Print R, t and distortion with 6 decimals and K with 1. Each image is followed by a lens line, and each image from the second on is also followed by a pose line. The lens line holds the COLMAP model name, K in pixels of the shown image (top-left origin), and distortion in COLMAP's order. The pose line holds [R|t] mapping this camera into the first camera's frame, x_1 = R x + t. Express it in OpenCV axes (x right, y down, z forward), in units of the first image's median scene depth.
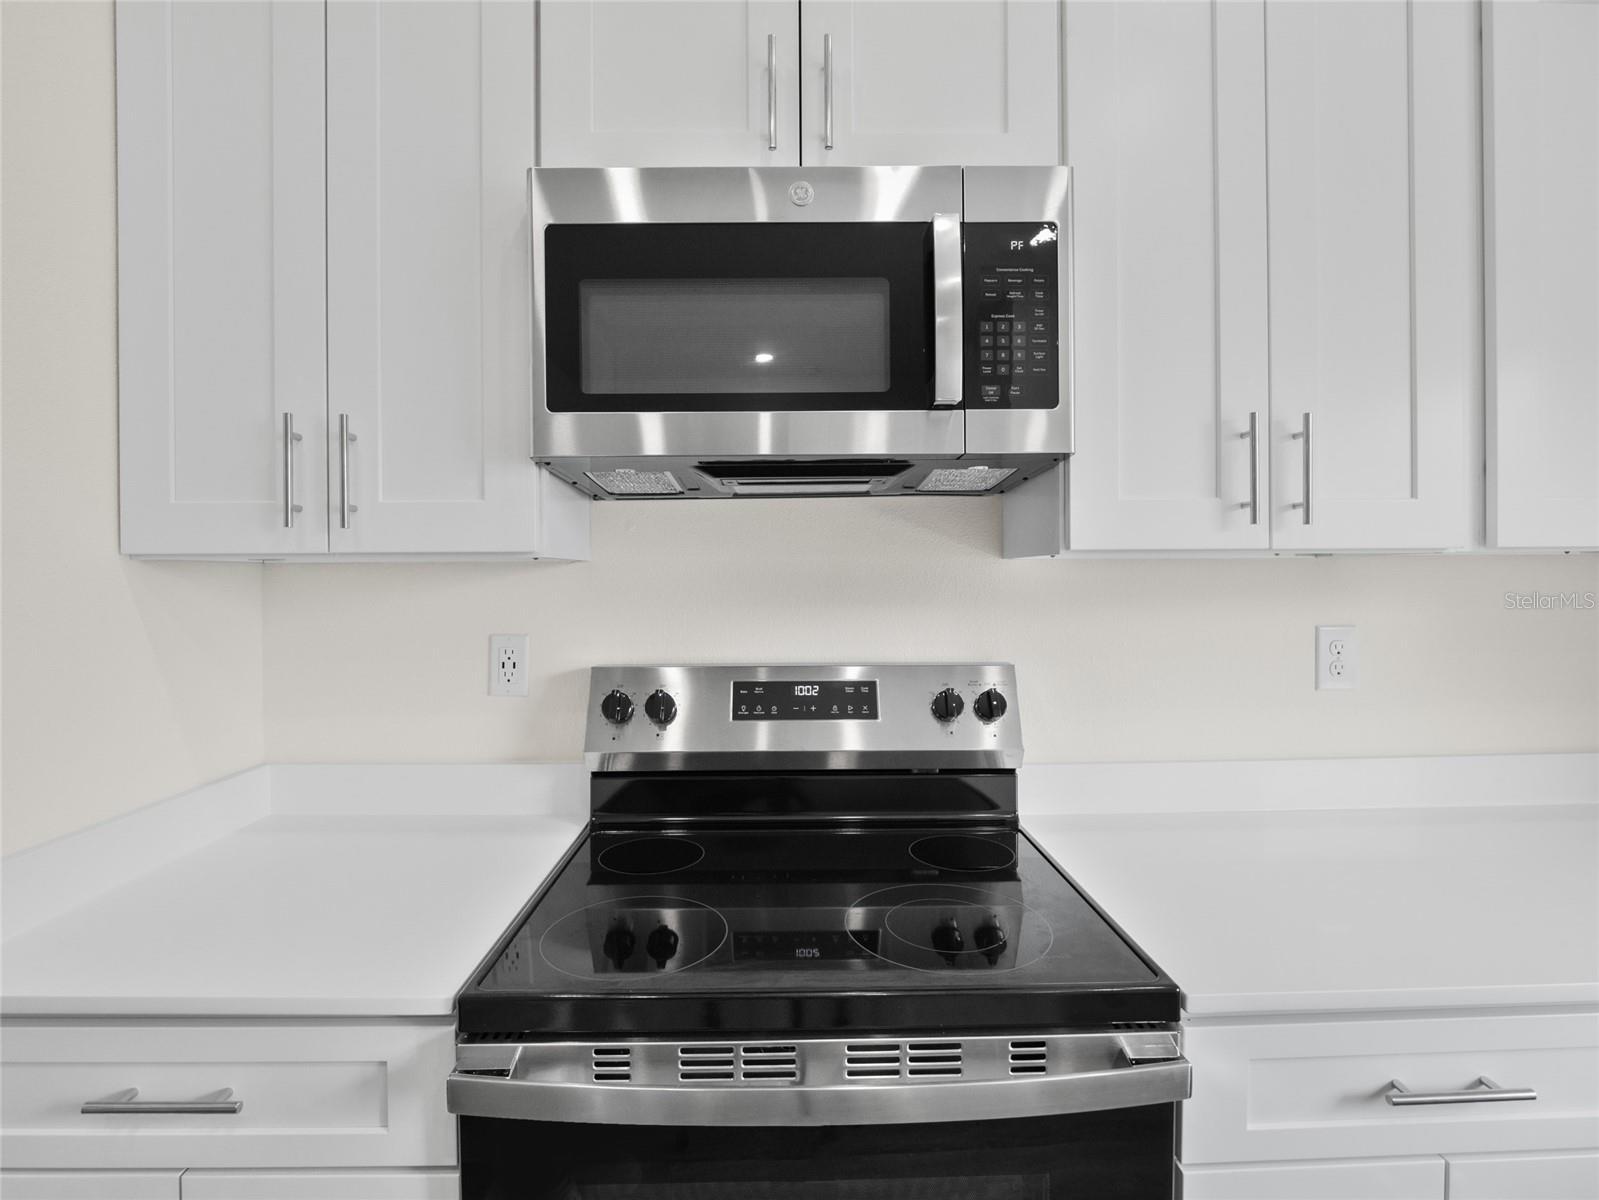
lens RADIAL K [[789.0, 0, 791.9], [0, 789.0, 584.9], [0, 0, 1]] dist [-0.008822, -0.002274]
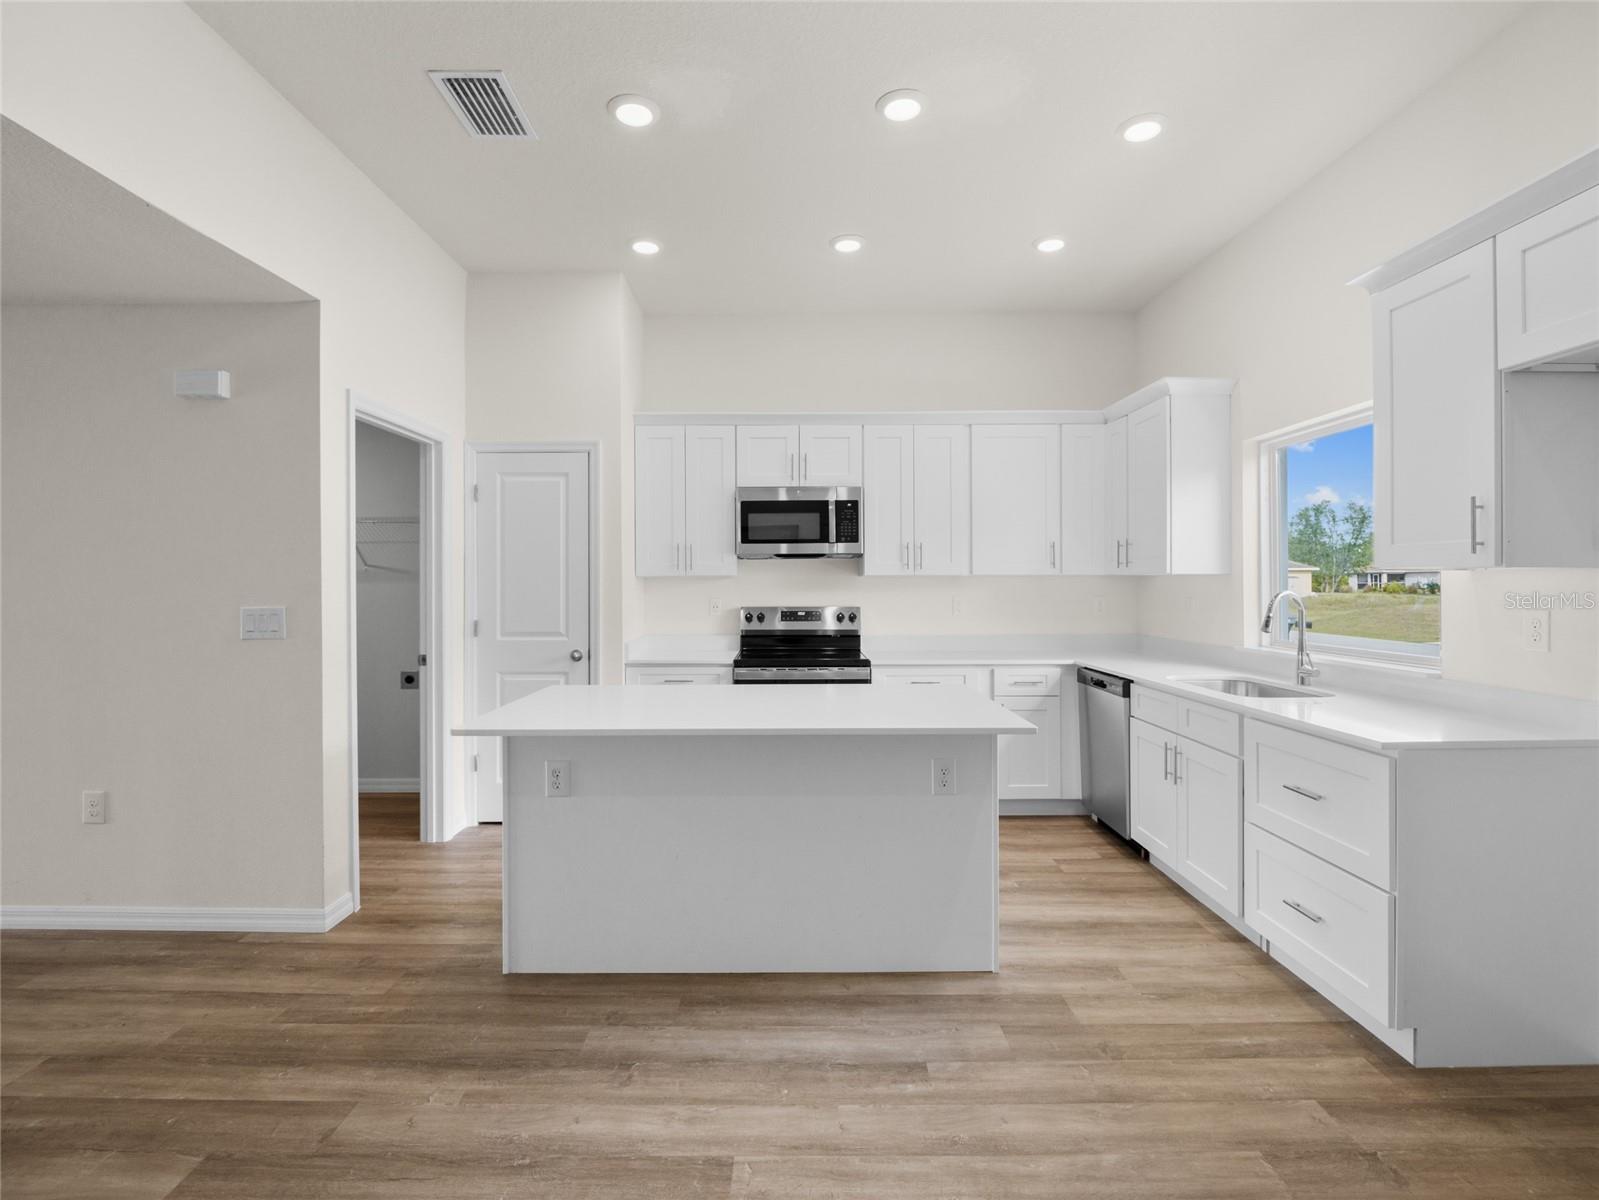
lens RADIAL K [[789.0, 0, 790.0], [0, 789.0, 587.3], [0, 0, 1]] dist [-0.008822, -0.002274]
pose [[0.999772, 0.000897, -0.021336, 0.051811], [-0.000963, 0.999995, -0.003070, 0.031159], [0.021333, 0.003090, 0.999768, -3.156194]]
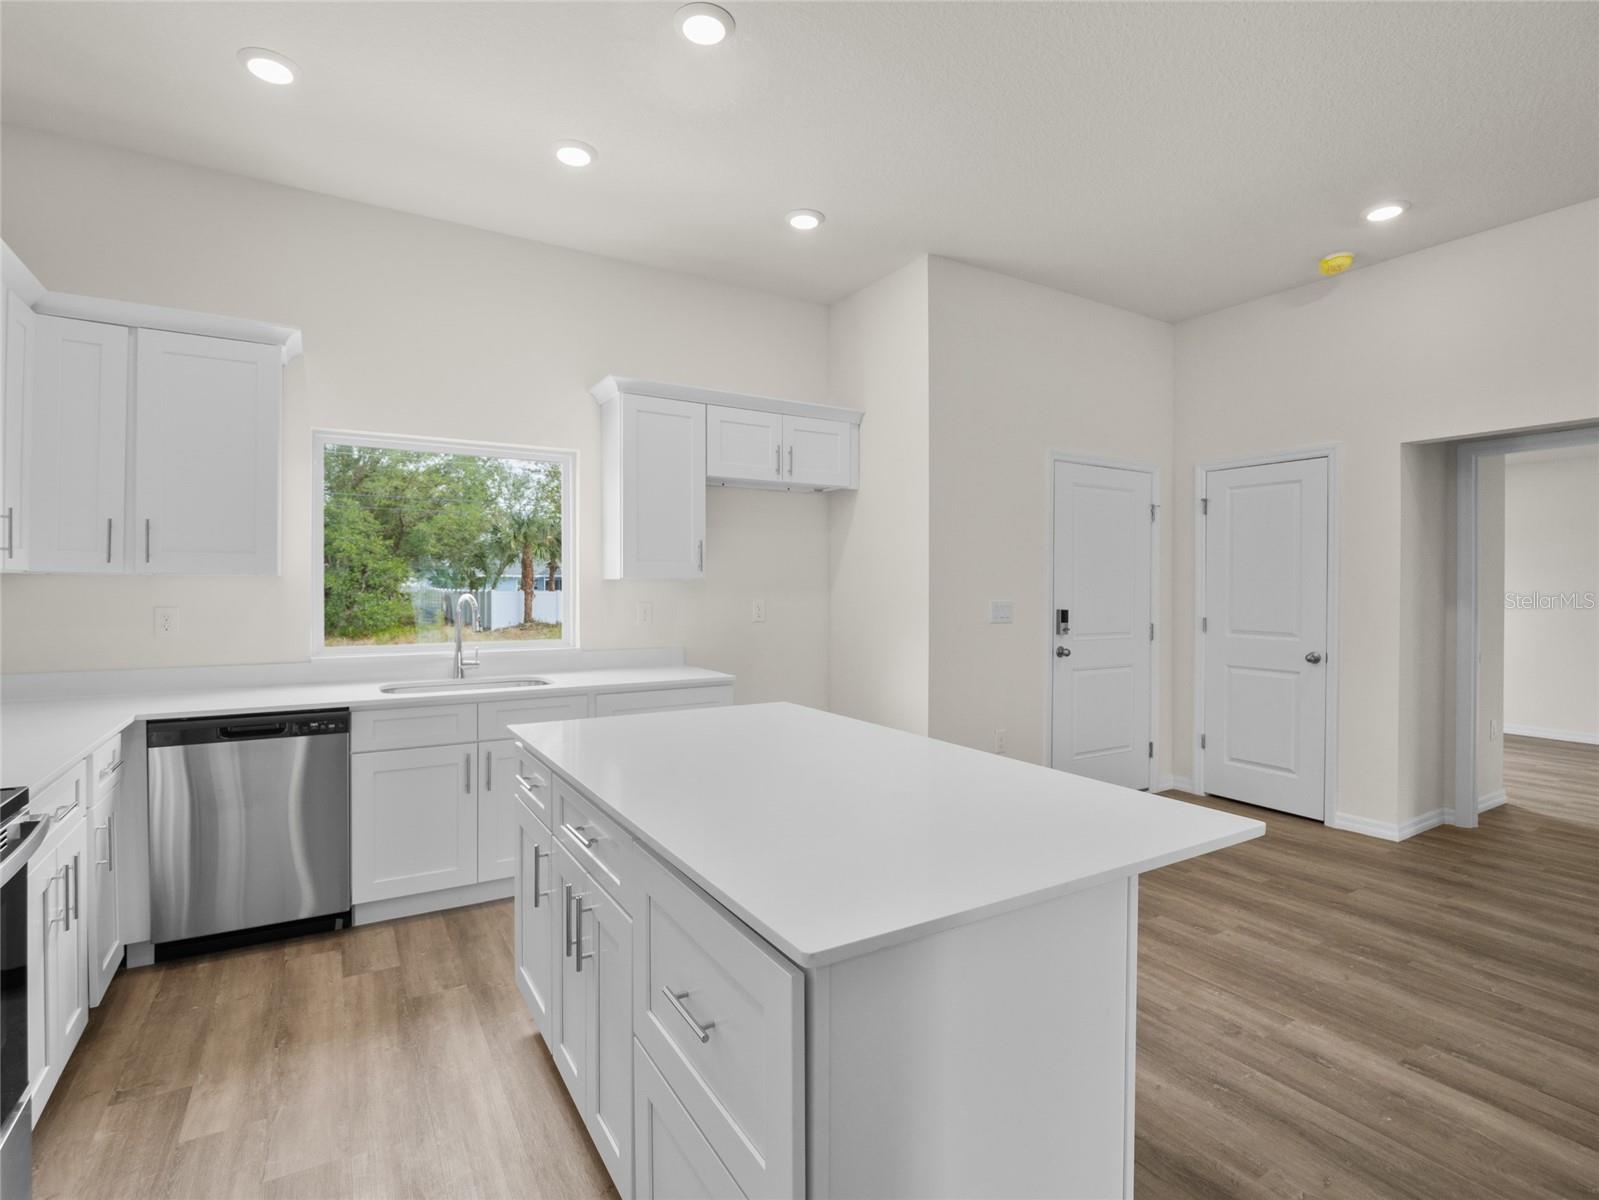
lens RADIAL K [[789.0, 0, 796.5], [0, 789.0, 595.6], [0, 0, 1]] dist [-0.008822, -0.002274]
pose [[-0.502216, -0.006259, 0.864720, -1.620342], [0.005684, 0.999928, 0.010539, 0.010470], [-0.864724, 0.010208, -0.502144, 0.223581]]
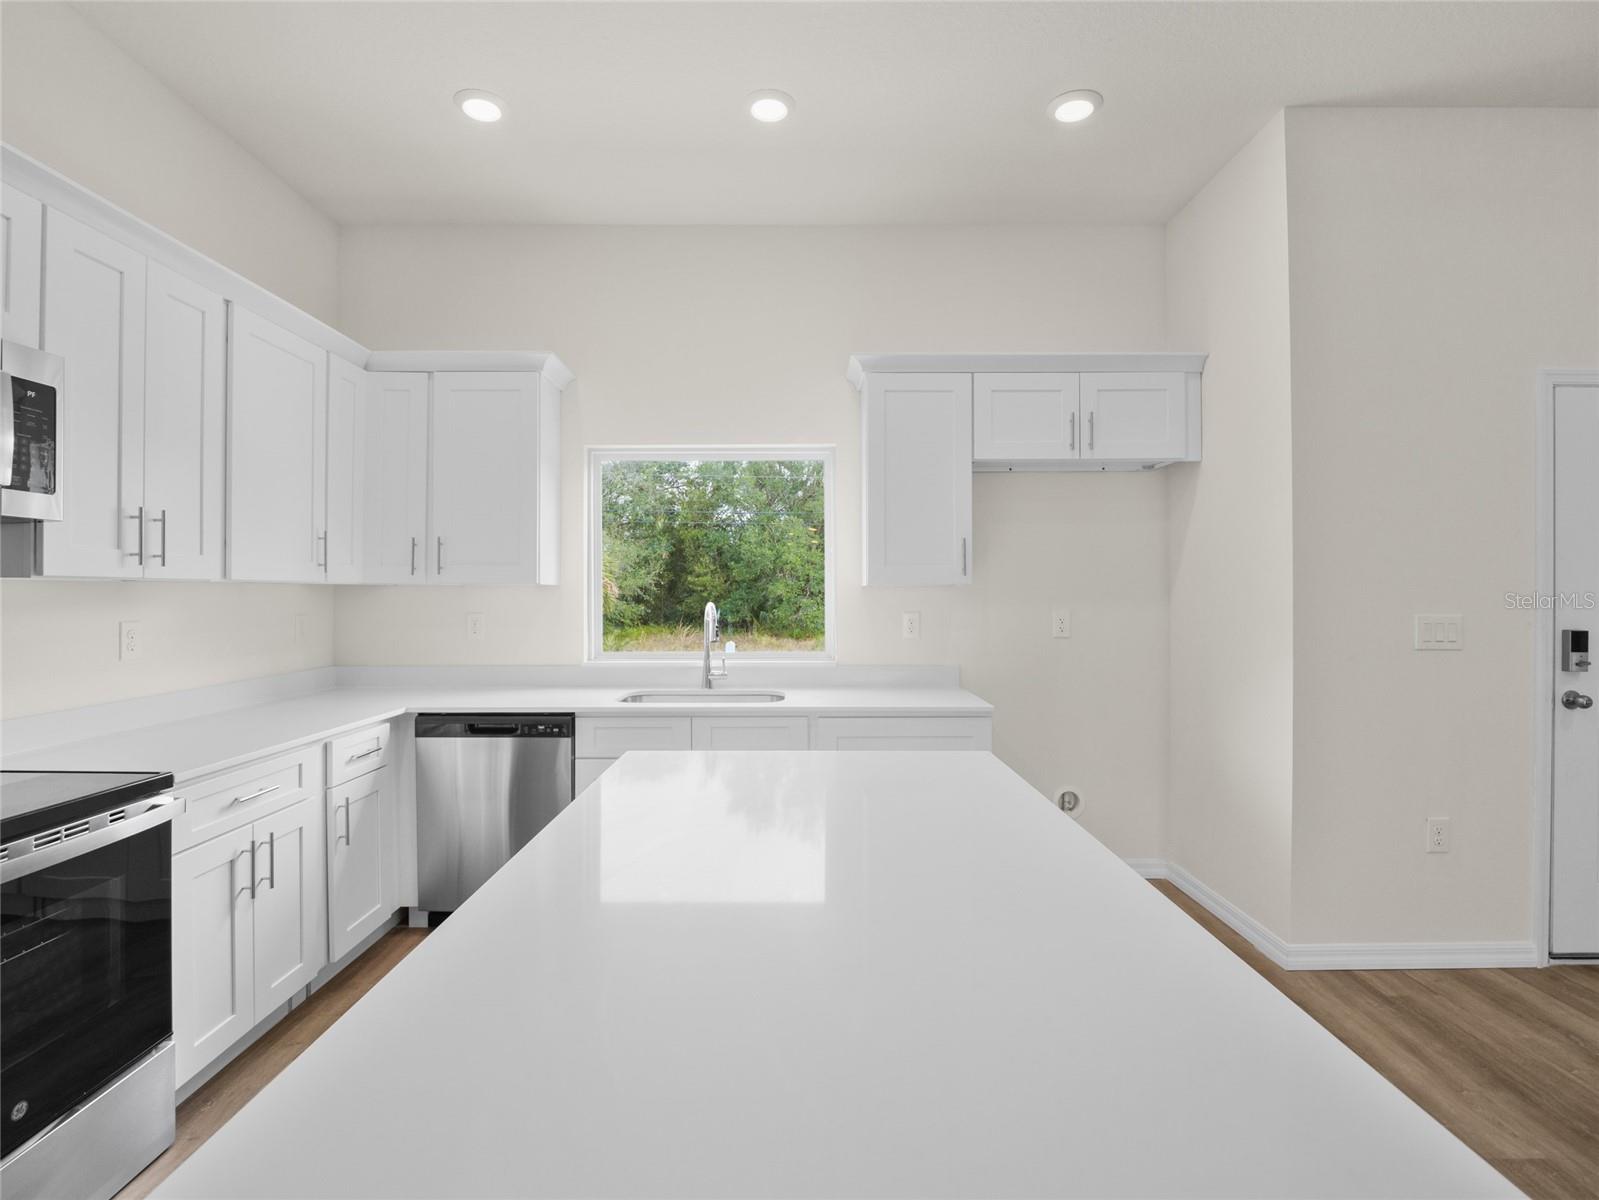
lens RADIAL K [[789.0, 0, 797.9], [0, 789.0, 594.1], [0, 0, 1]] dist [-0.008822, -0.002274]
pose [[0.020927, 0.003341, 0.999775, -1.275300], [0.007323, 0.999967, -0.003495, 0.011927], [-0.999754, 0.007395, 0.020902, -0.633829]]
